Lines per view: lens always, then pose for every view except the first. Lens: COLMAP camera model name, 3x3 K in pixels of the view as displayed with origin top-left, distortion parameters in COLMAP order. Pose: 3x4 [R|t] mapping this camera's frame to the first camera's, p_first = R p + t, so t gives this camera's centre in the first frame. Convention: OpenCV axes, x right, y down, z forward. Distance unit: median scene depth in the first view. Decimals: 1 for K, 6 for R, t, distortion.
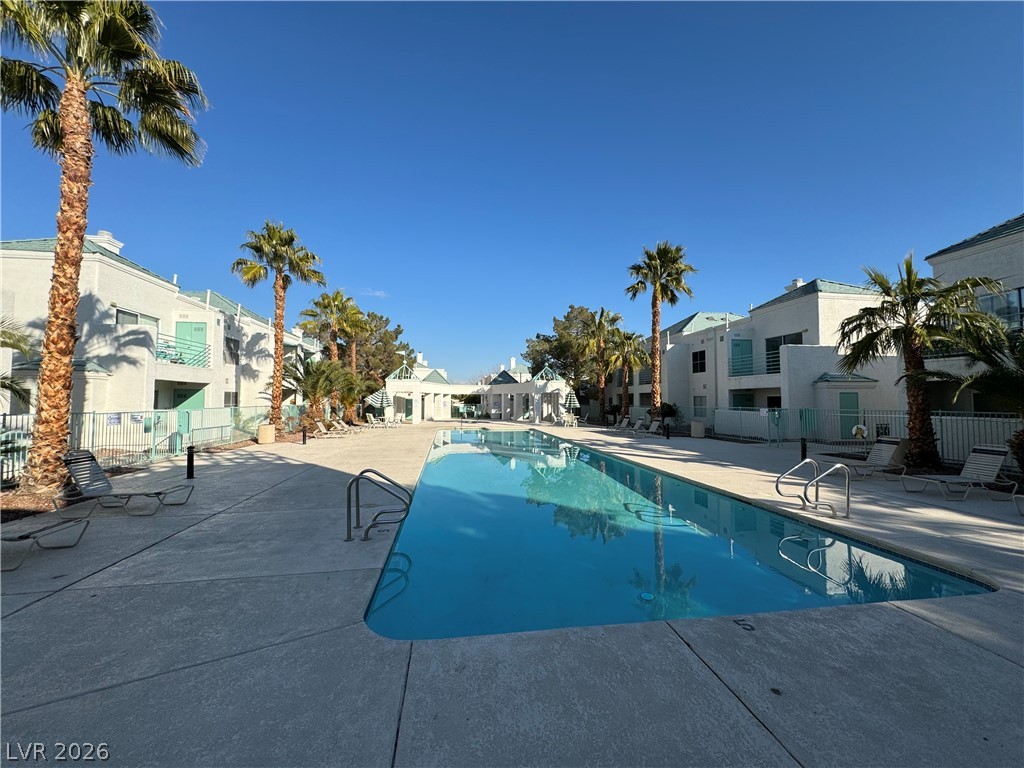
lens RADIAL K [[410.7, 0, 512.2], [0, 410.7, 384.7], [0, 0, 1]] dist [-0.002430, 0.000617]
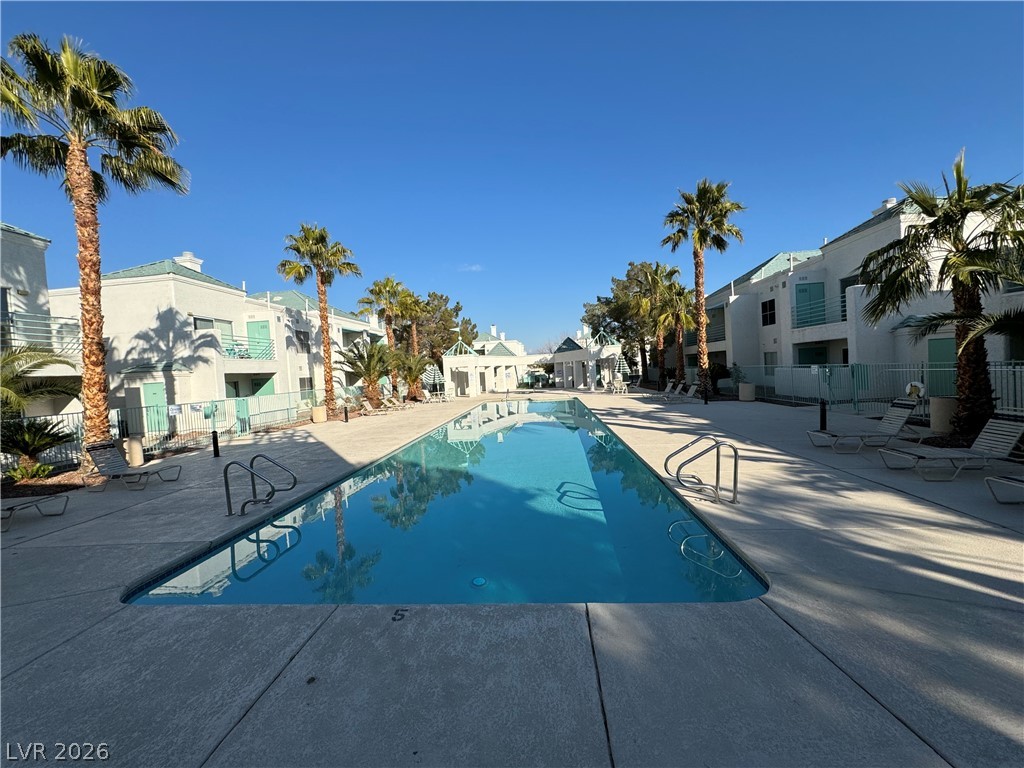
lens RADIAL K [[410.7, 0, 510.1], [0, 410.7, 384.8], [0, 0, 1]] dist [-0.002430, 0.000617]
pose [[0.969339, -0.050416, -0.240500, 0.187576], [0.069521, 0.995006, 0.071620, -0.006236], [0.235688, -0.086143, 0.968003, 0.021619]]
